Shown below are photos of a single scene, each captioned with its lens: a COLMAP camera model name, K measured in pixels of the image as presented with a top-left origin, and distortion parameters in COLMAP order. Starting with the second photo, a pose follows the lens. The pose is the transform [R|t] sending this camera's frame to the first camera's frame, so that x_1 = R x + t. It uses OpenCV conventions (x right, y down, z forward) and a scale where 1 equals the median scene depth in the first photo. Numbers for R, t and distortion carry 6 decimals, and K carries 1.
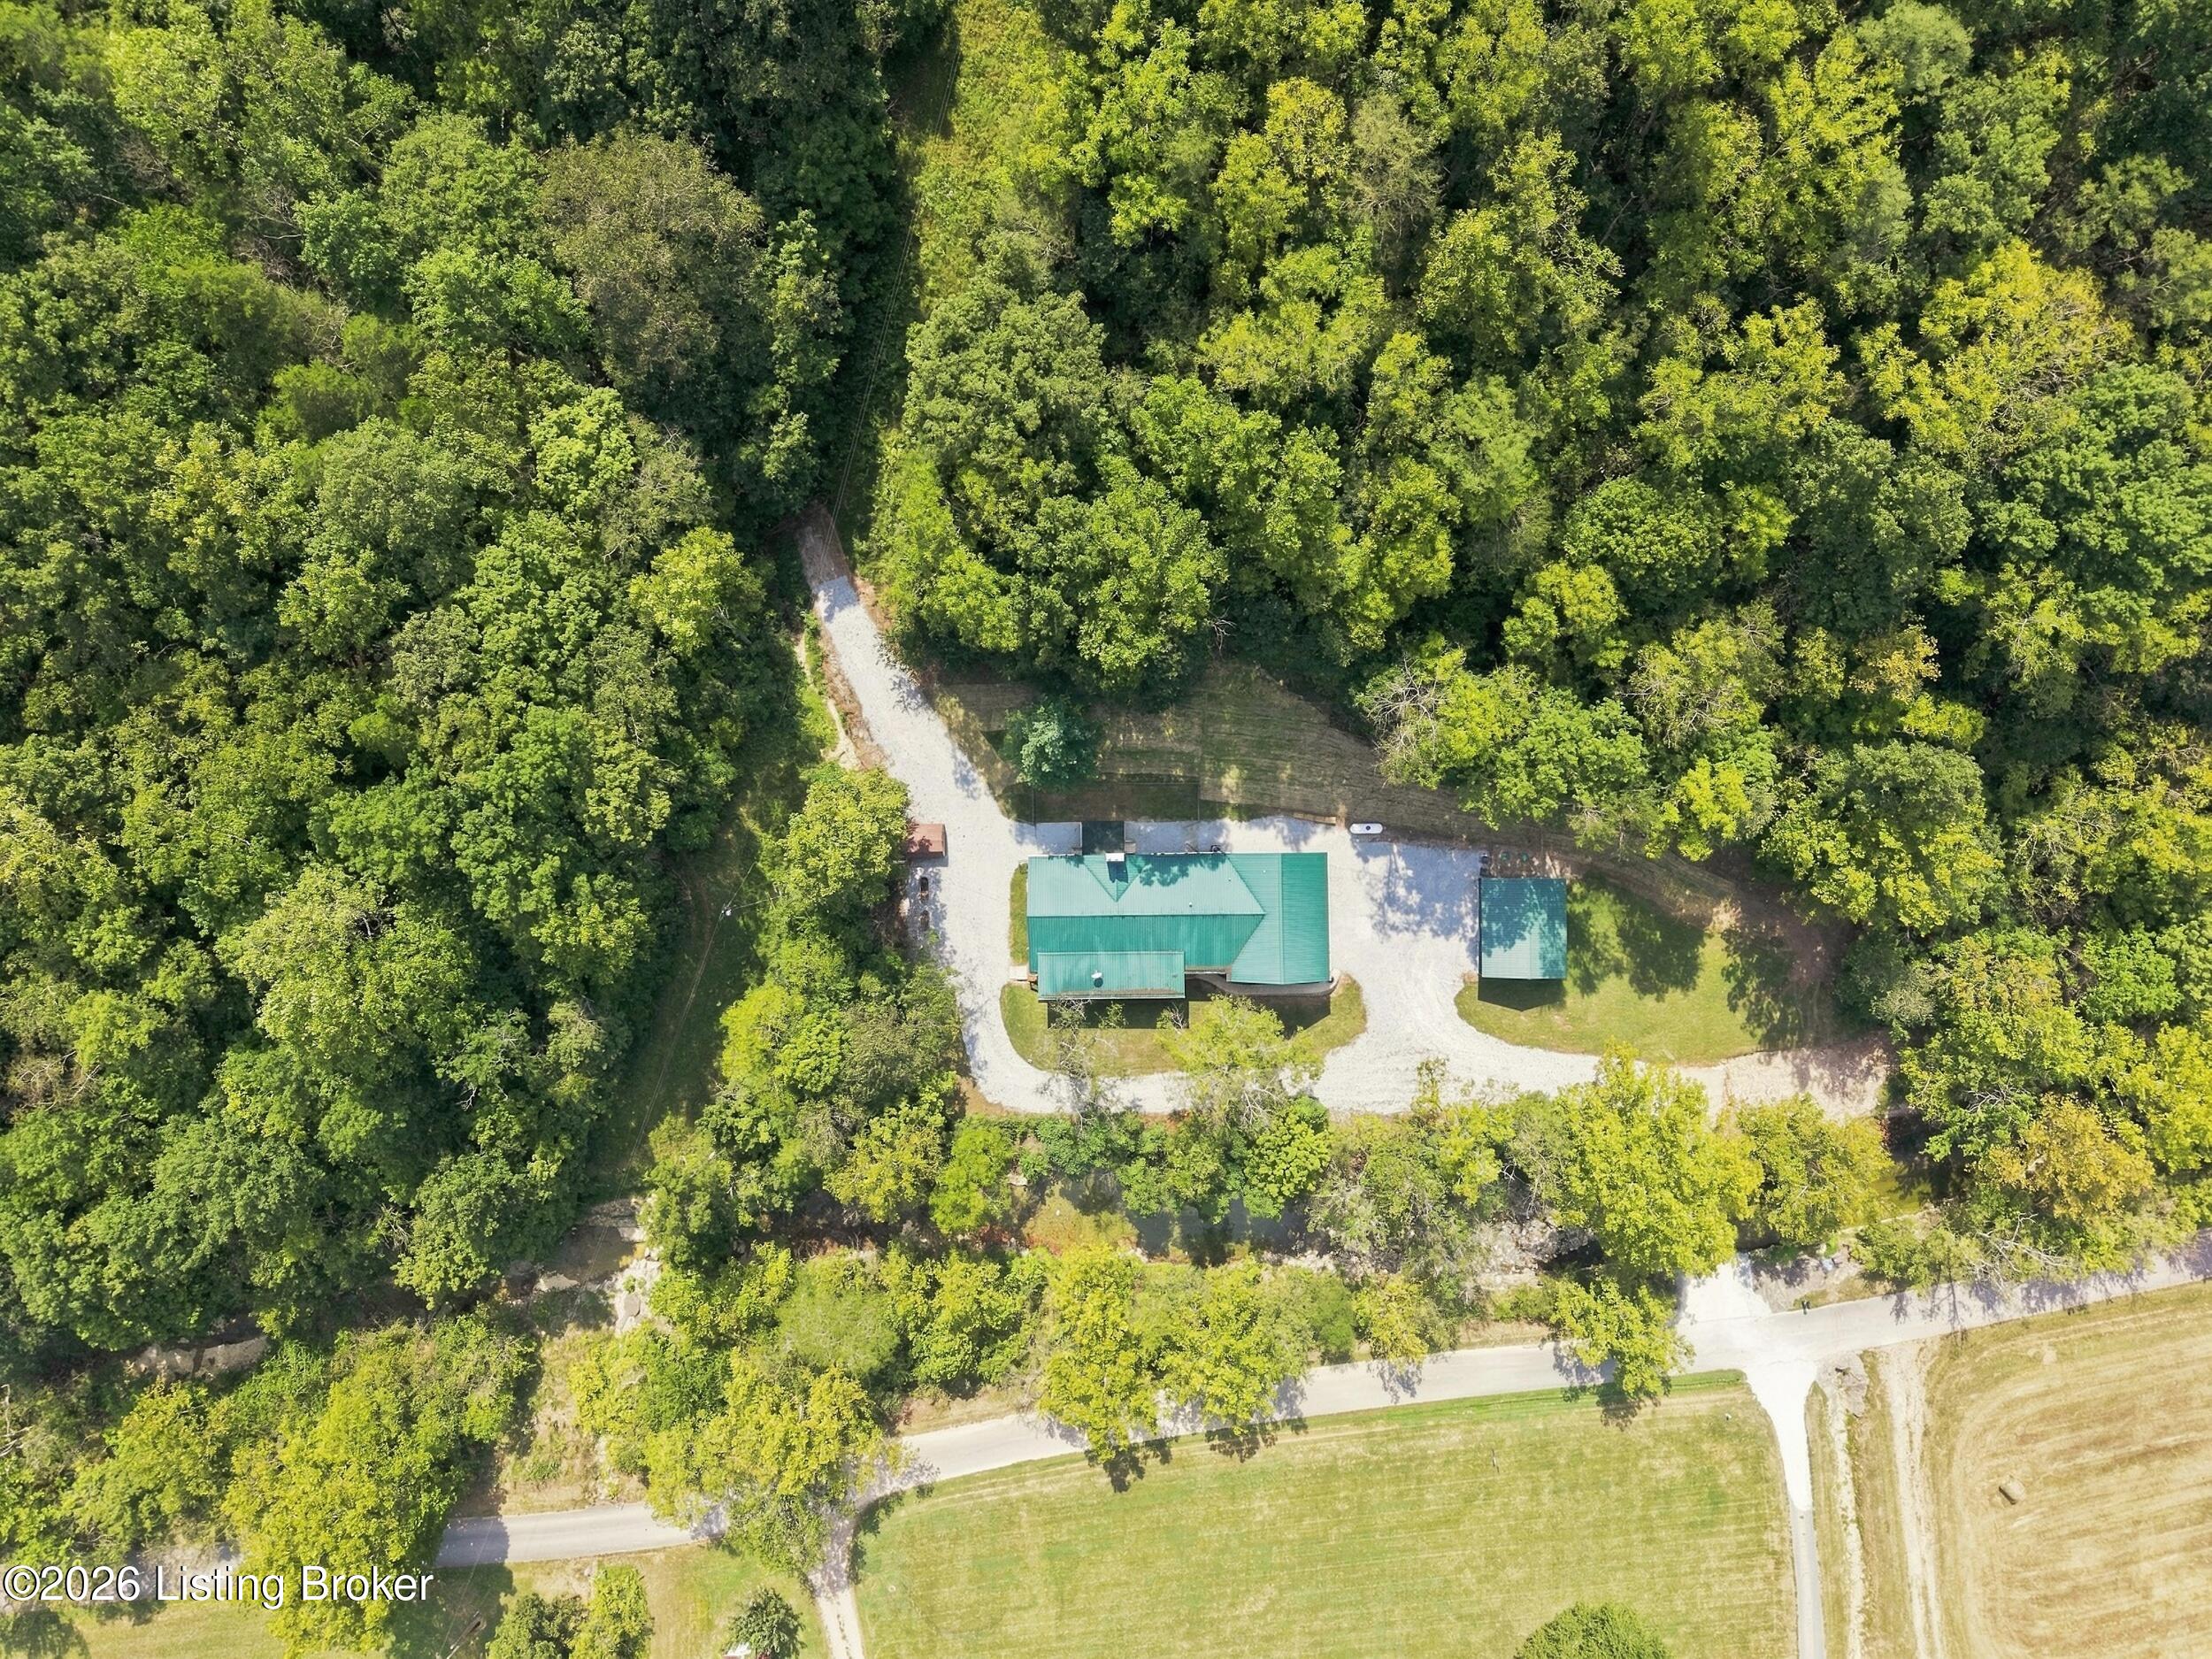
lens RADIAL K [[1488.6, 0, 1106.0], [0, 1488.6, 829.5], [0, 0, 1]] dist [0.015406, -0.009100]
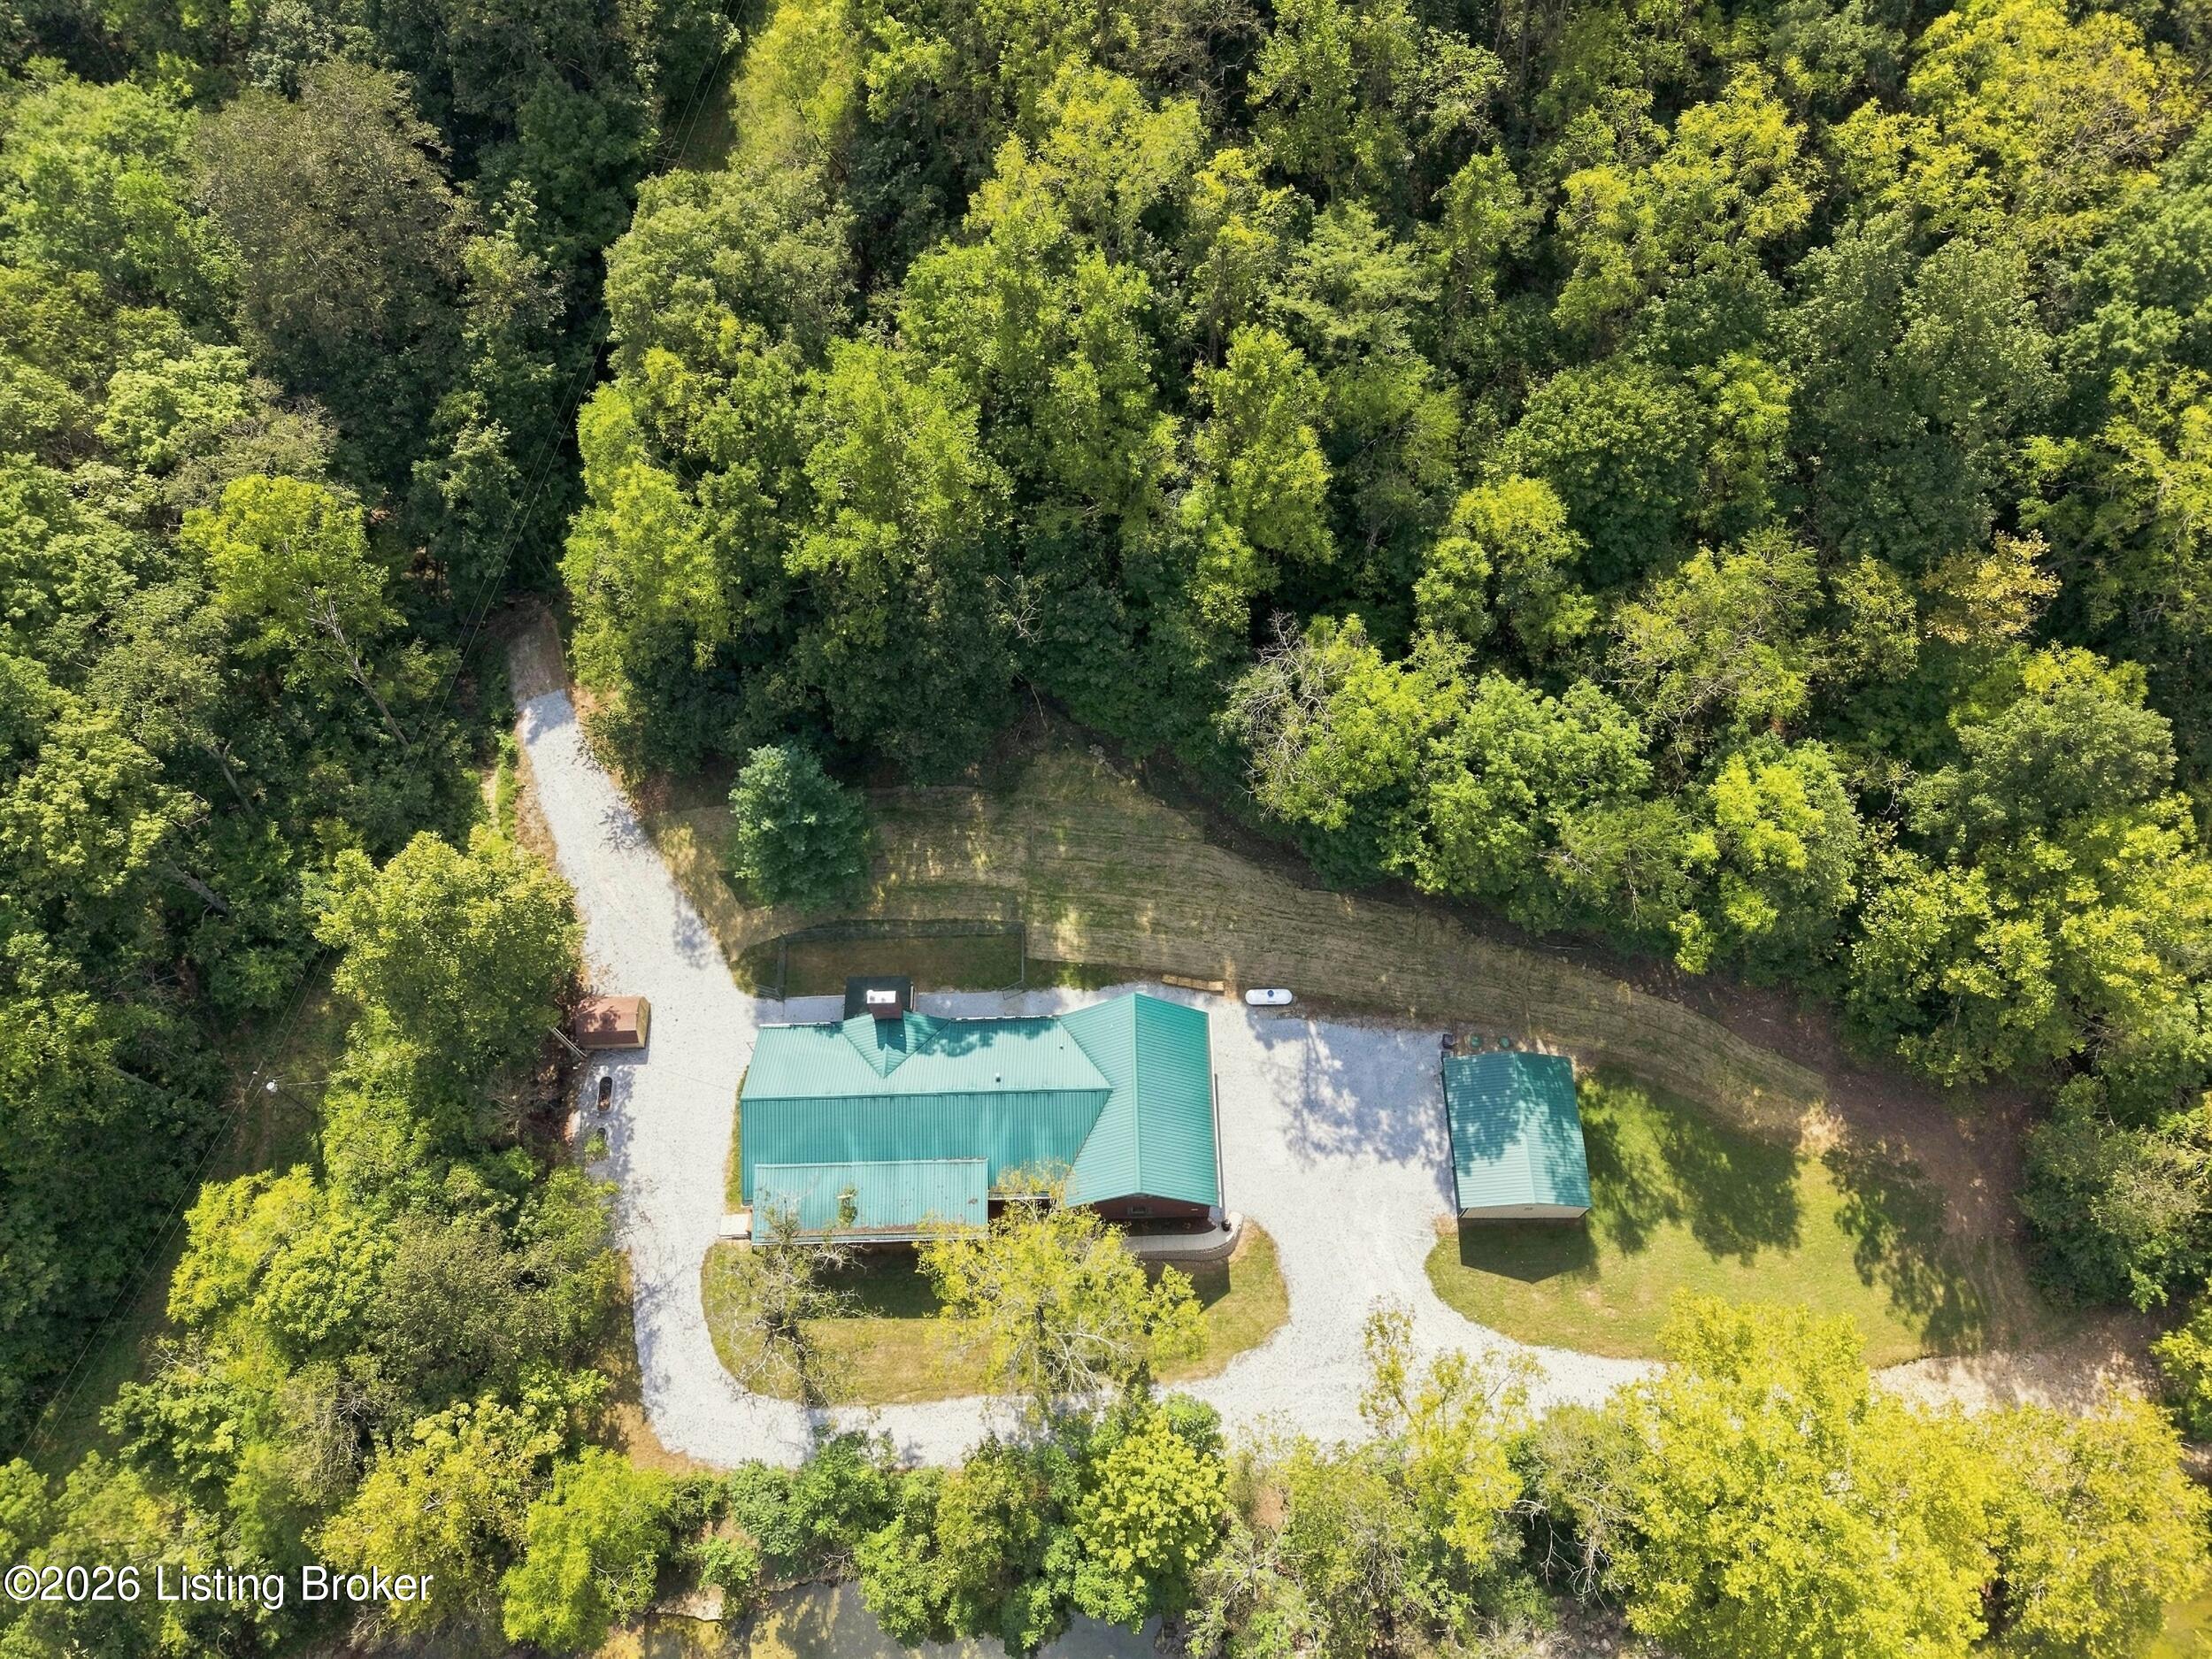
lens RADIAL K [[1484.9, 0, 1112.2], [0, 1484.9, 817.5], [0, 0, 1]] dist [0.019606, -0.009047]
pose [[0.999973, -0.004756, 0.005573, 0.105093], [0.006762, 0.892055, -0.451877, 0.243978], [-0.002822, 0.451903, 0.892063, 0.372576]]
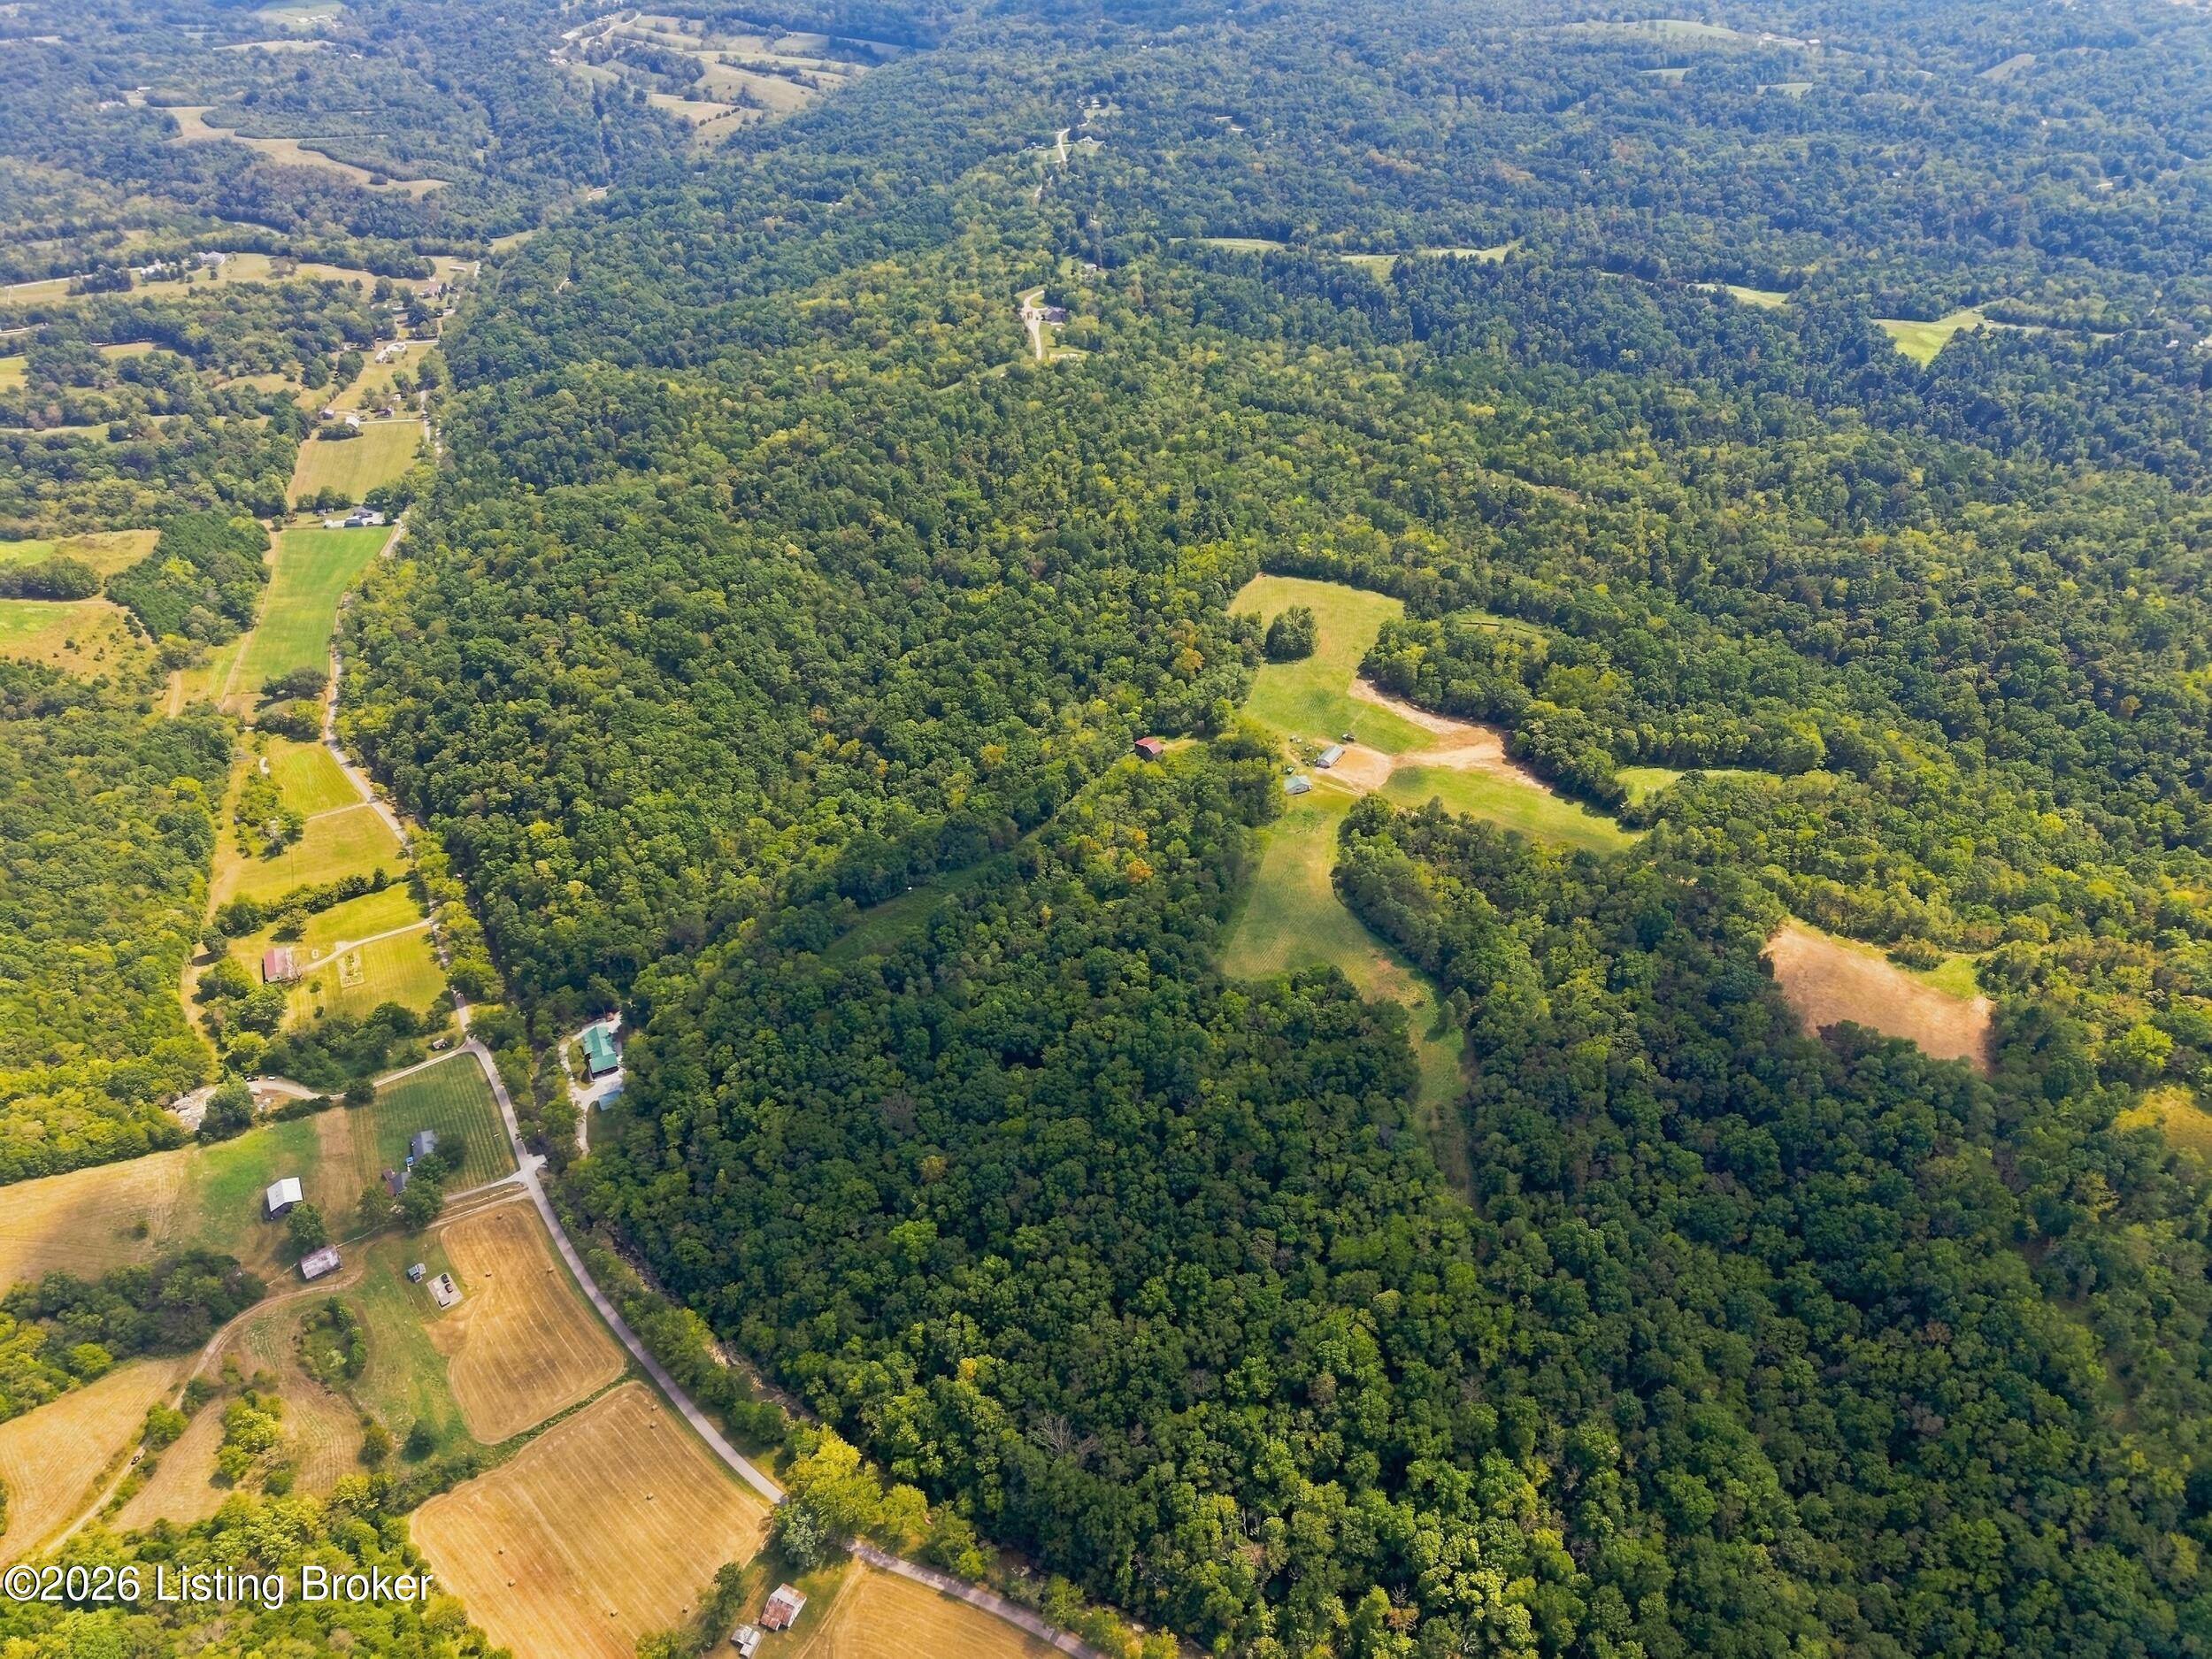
lens RADIAL K [[1484.9, 0, 1112.2], [0, 1484.9, 817.5], [0, 0, 1]] dist [0.019606, -0.009047]
pose [[0.400836, 0.551973, -0.731202, 4.156422], [-0.915701, 0.266375, -0.300894, -0.232026], [0.028688, 0.790171, 0.612214, -2.777332]]
